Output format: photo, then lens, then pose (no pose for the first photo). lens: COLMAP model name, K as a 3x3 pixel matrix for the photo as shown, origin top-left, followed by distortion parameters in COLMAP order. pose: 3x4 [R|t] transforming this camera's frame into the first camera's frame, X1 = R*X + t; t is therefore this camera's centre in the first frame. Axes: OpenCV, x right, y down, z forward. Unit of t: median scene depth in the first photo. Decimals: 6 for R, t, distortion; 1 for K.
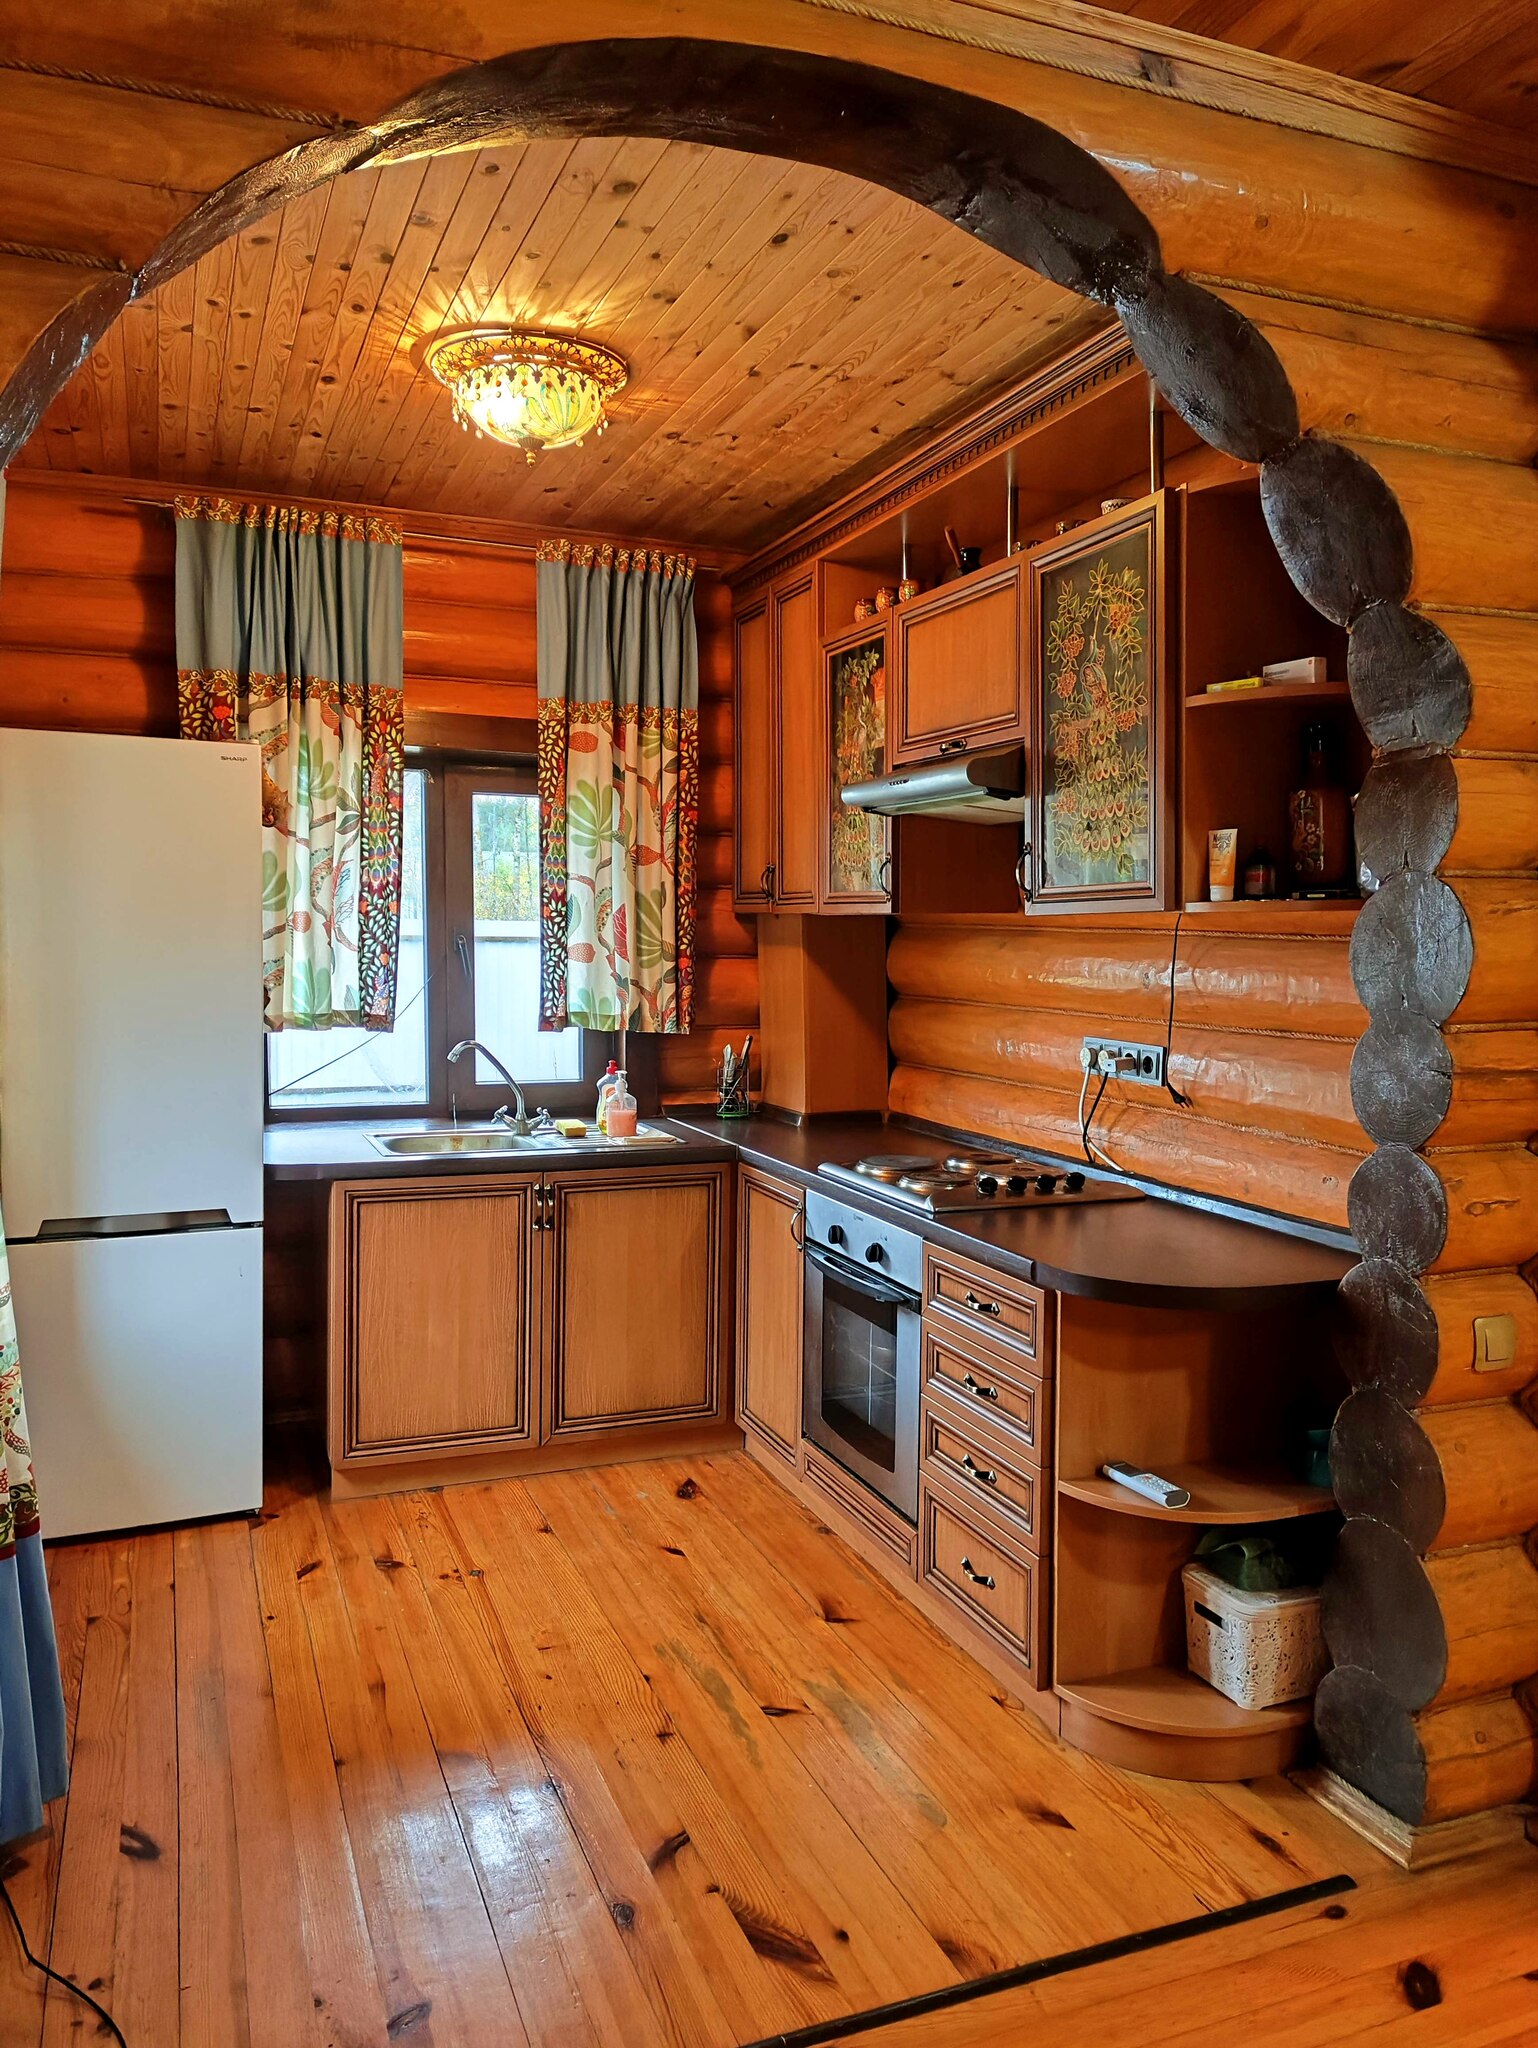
lens RADIAL K [[1534.6, 0, 805.4], [0, 1534.6, 1026.2], [0, 0, 1]] dist [0.000119, -0.003223]
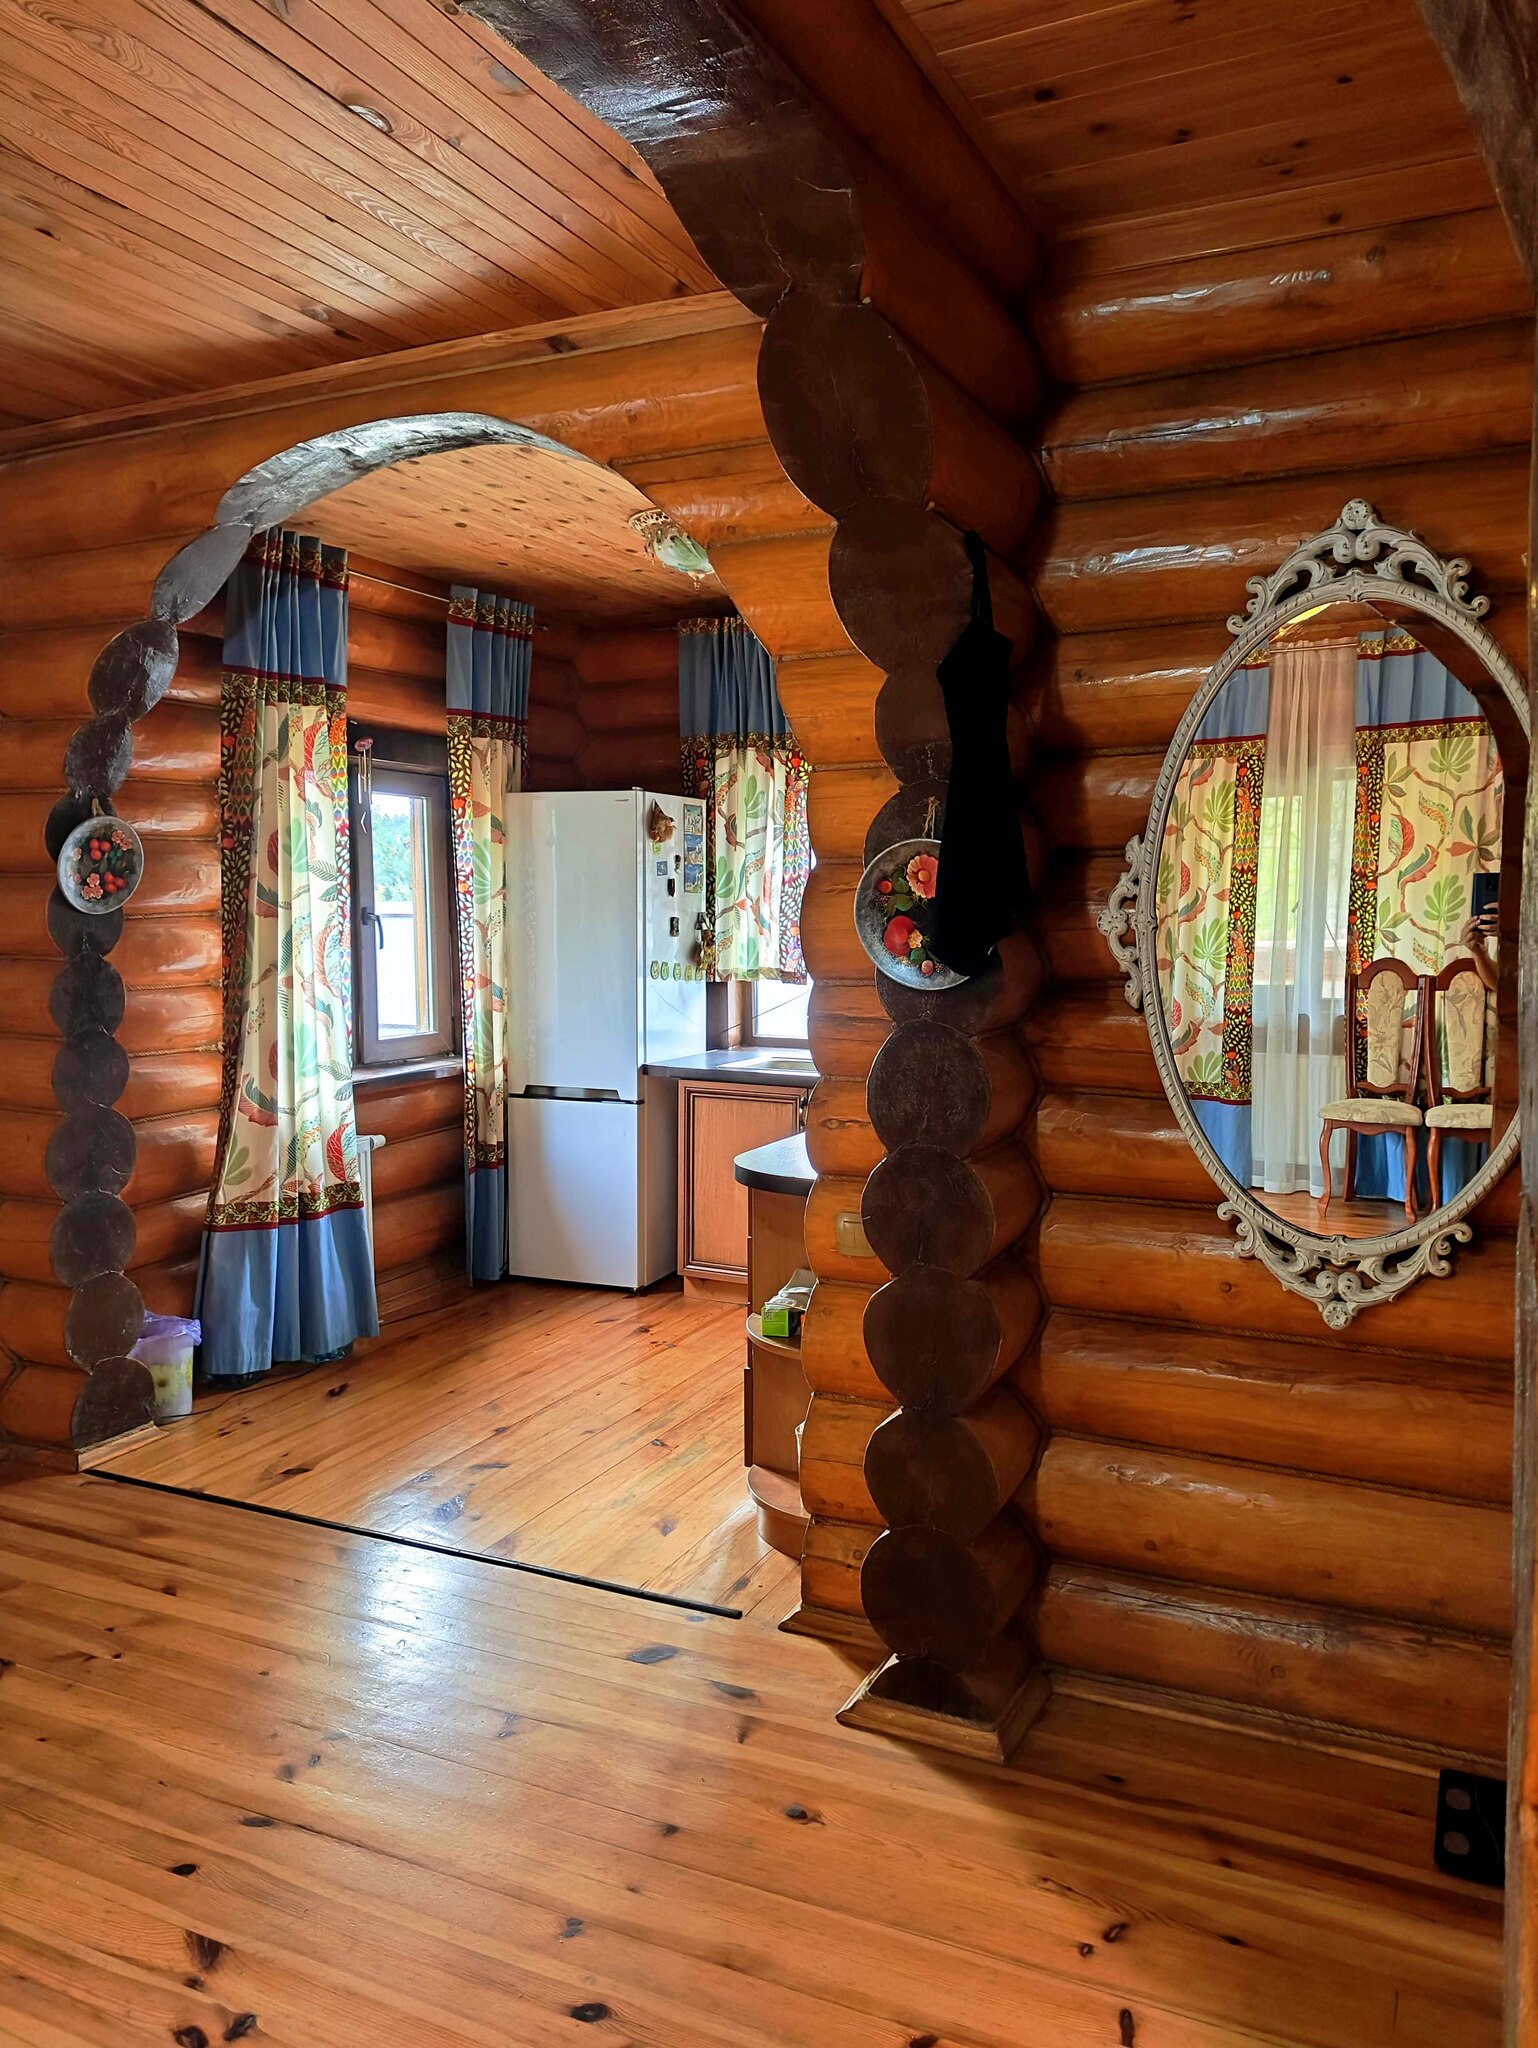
lens RADIAL K [[1534.6, 0, 805.4], [0, 1534.6, 1026.2], [0, 0, 1]] dist [0.000119, -0.003223]
pose [[0.681018, 0.050545, -0.730520, 1.038407], [-0.041654, 0.998674, 0.030267, -0.000624], [0.731081, 0.009816, 0.682220, 0.092870]]
